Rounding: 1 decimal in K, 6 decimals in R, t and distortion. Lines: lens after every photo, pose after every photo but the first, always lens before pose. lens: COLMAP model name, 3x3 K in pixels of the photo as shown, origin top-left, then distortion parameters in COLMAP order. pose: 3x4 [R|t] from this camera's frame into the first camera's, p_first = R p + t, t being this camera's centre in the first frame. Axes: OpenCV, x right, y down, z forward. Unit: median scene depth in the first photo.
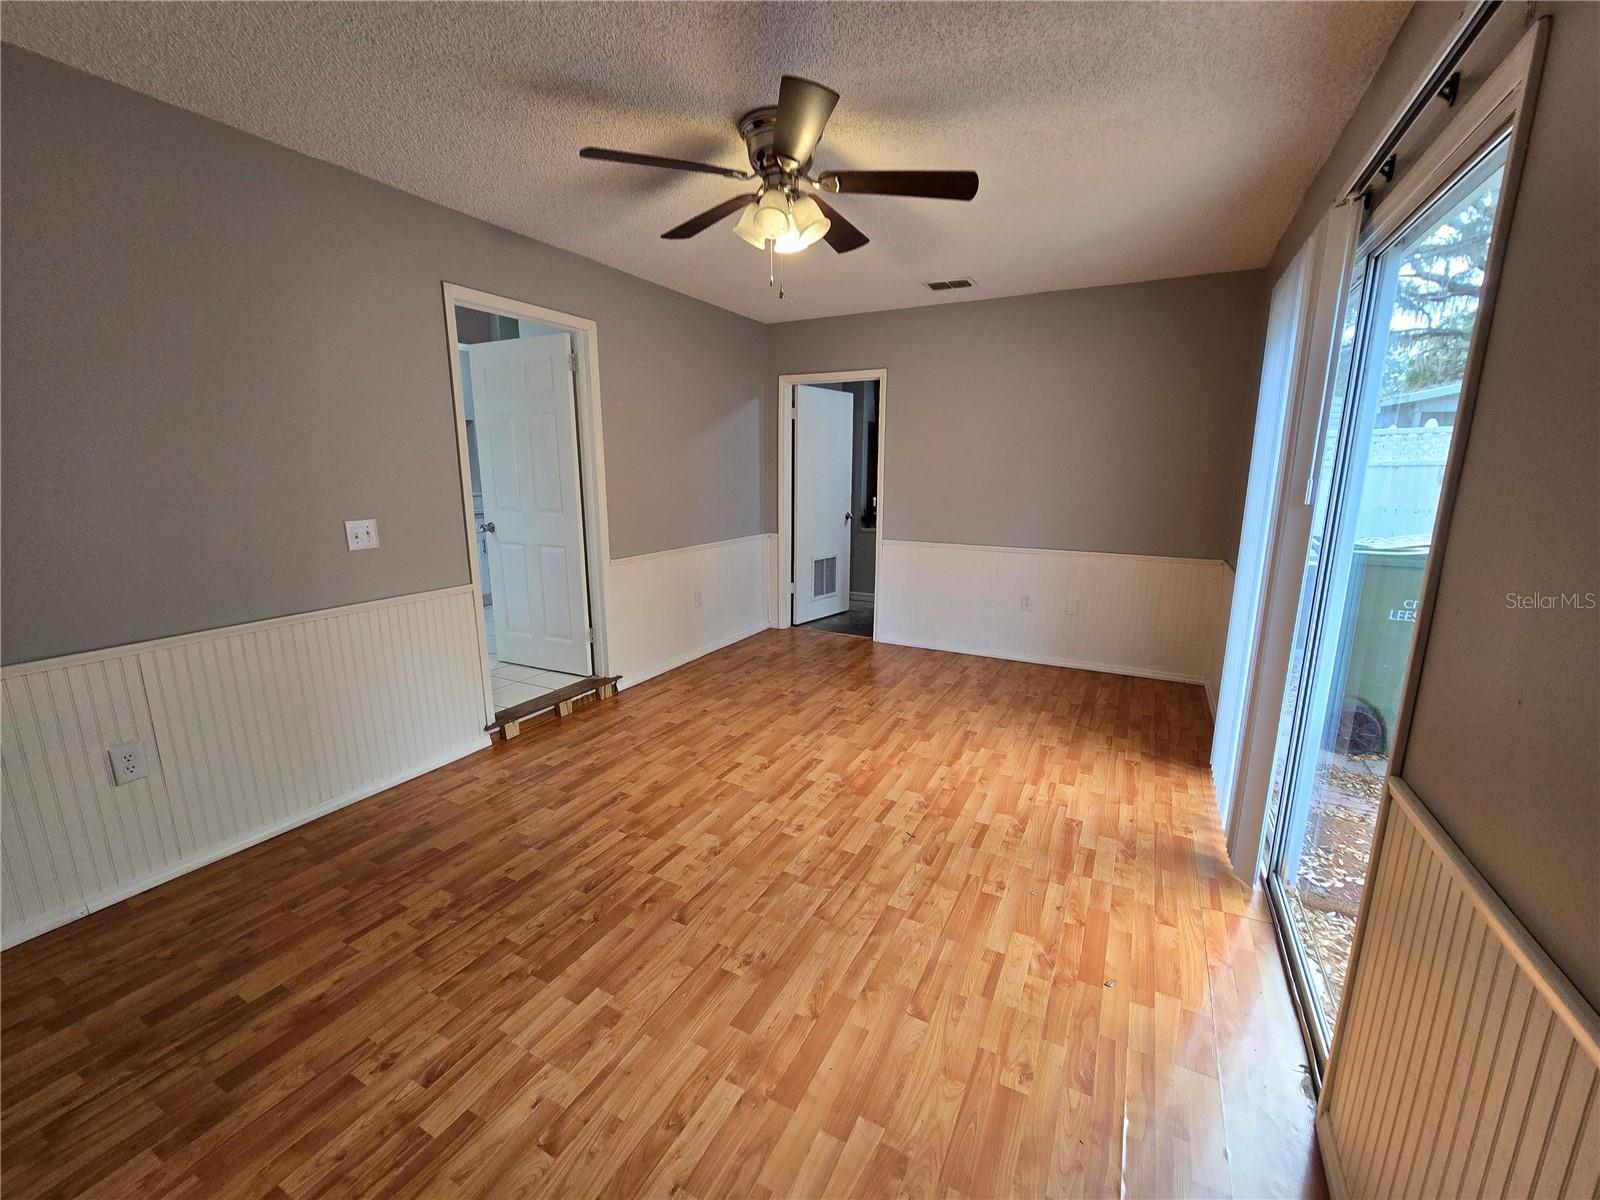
lens RADIAL K [[658.1, 0, 799.1], [0, 658.1, 604.6], [0, 0, 1]] dist [-0.008184, 0.001134]
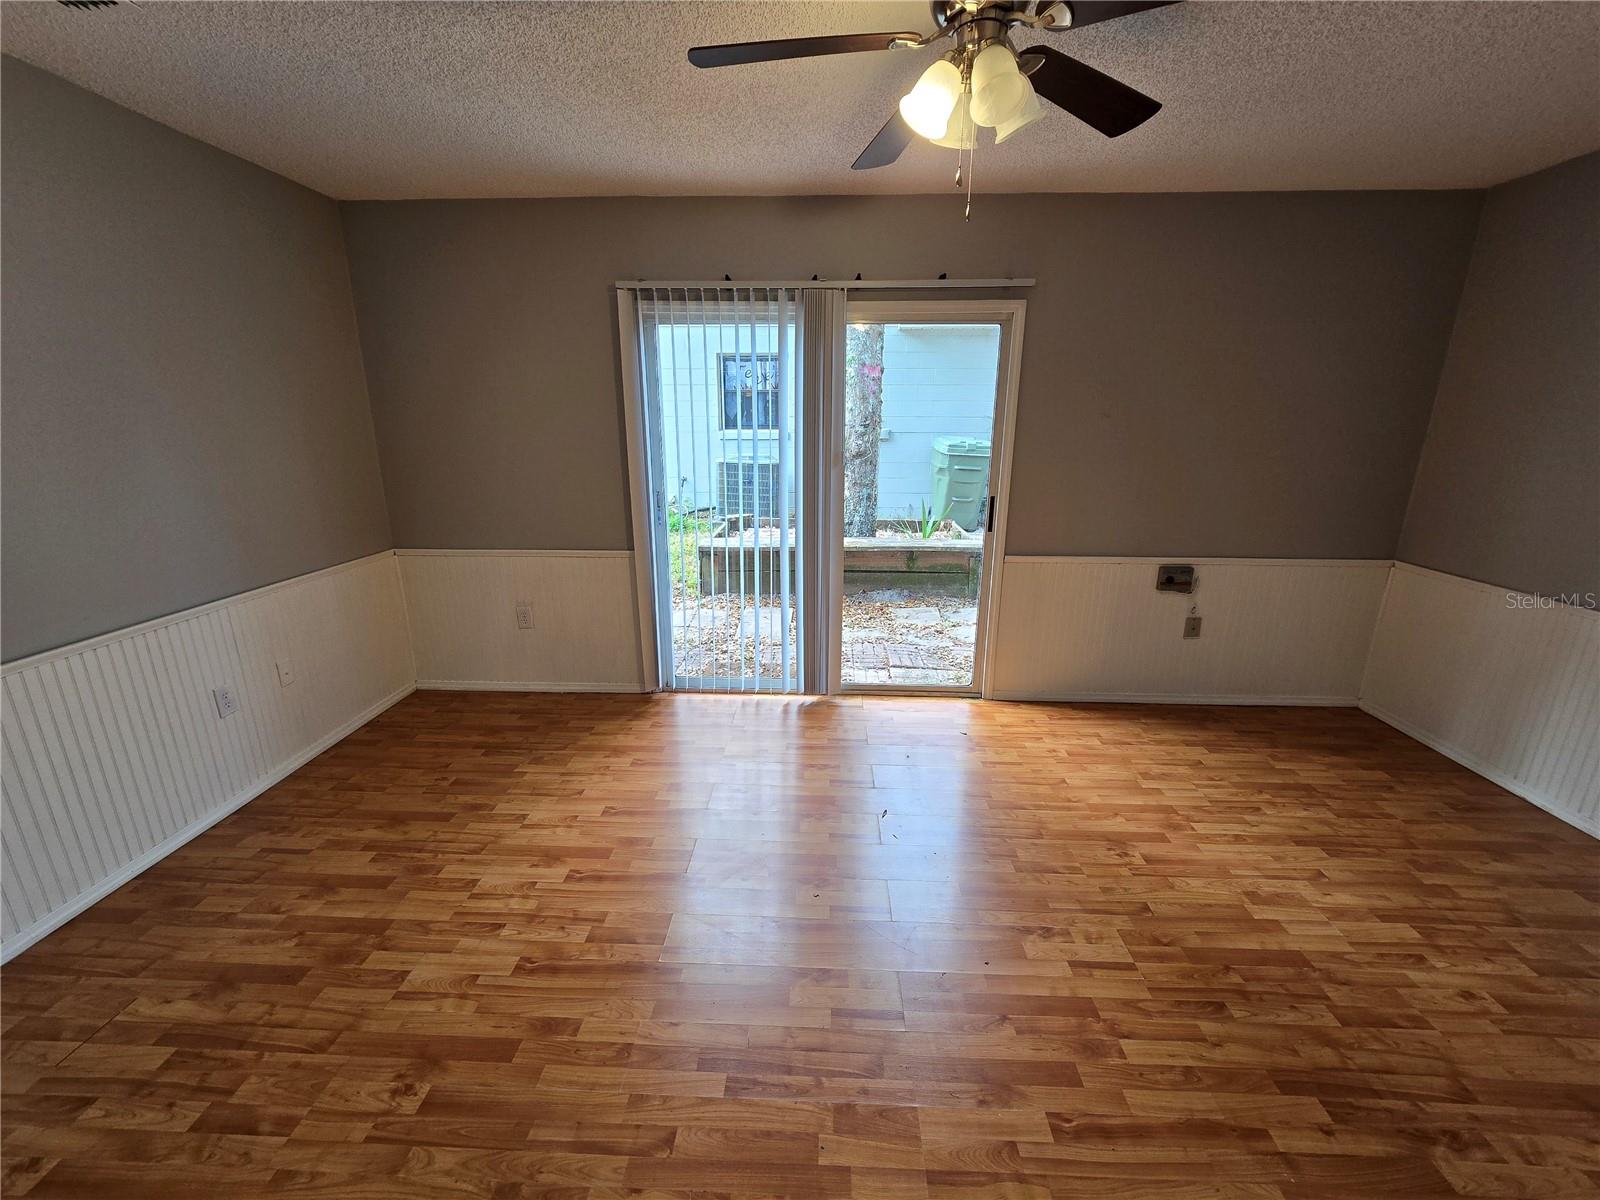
lens RADIAL K [[658.1, 0, 798.3], [0, 658.1, 607.0], [0, 0, 1]] dist [-0.008184, 0.001134]
pose [[-0.430996, -0.252703, 0.866247, -0.582847], [0.181870, 0.915958, 0.357693, -0.341186], [-0.883836, 0.311709, -0.348815, 1.378214]]
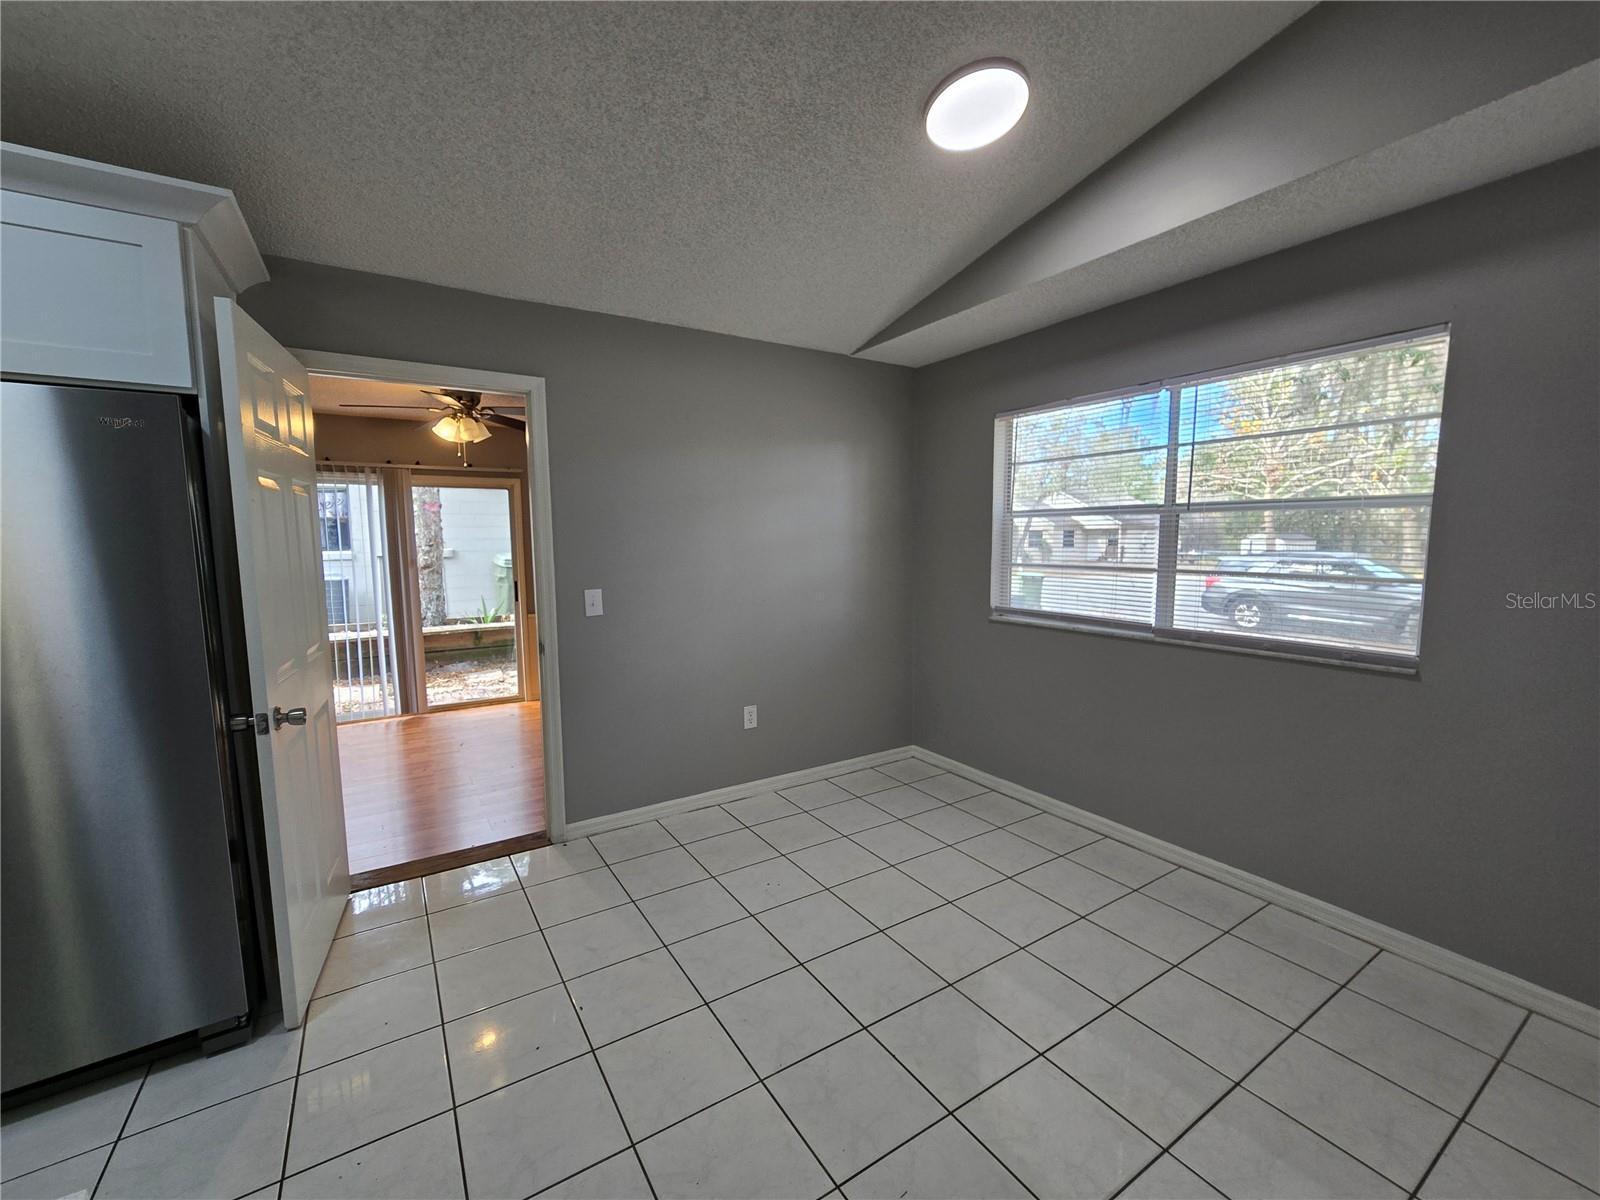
lens RADIAL K [[658.1, 0, 794.8], [0, 658.1, 605.8], [0, 0, 1]] dist [-0.008184, 0.001134]
pose [[-0.866569, -0.045988, 0.496933, -1.598072], [0.108318, 0.954676, 0.277237, -0.461974], [-0.487160, 0.294072, -0.822312, 1.976674]]
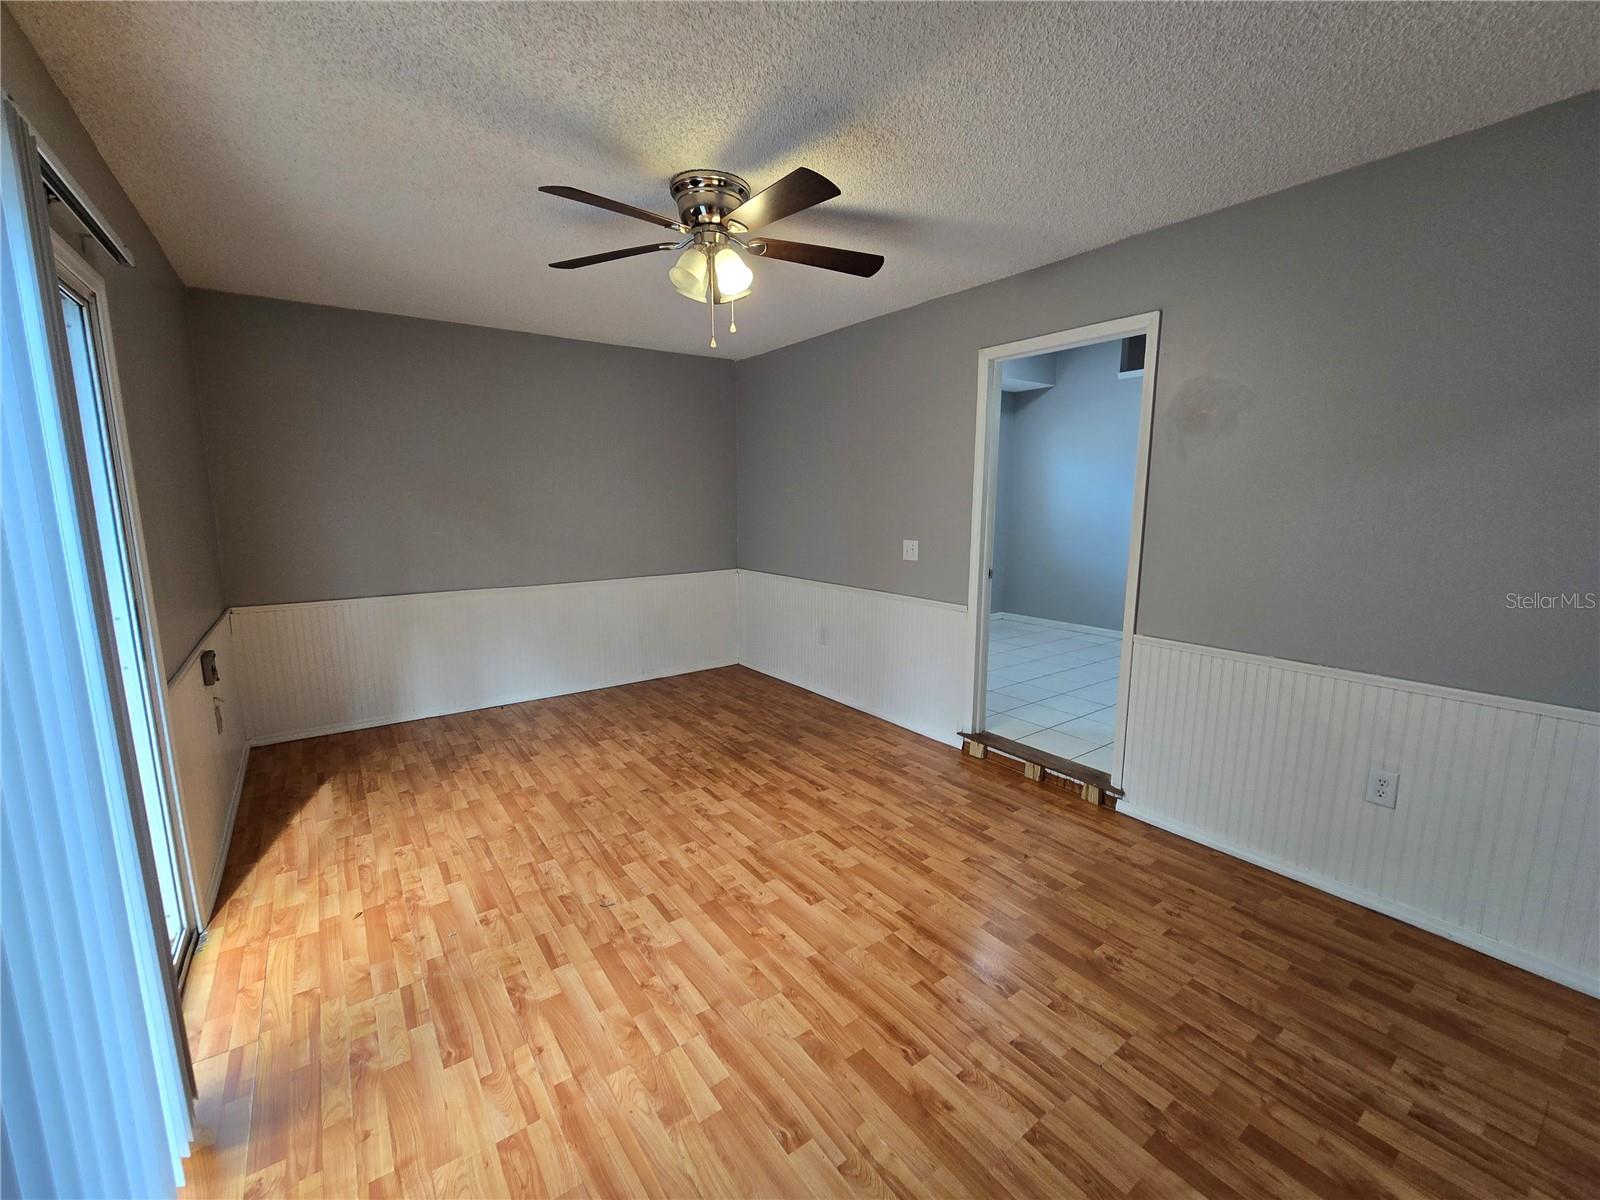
lens RADIAL K [[658.1, 0, 801.9], [0, 658.1, 598.2], [0, 0, 1]] dist [-0.008184, 0.001134]
pose [[-0.438562, 0.137707, -0.888088, 0.810949], [-0.184490, 0.953349, 0.238933, -0.332239], [0.879561, 0.268630, -0.392697, 1.488060]]
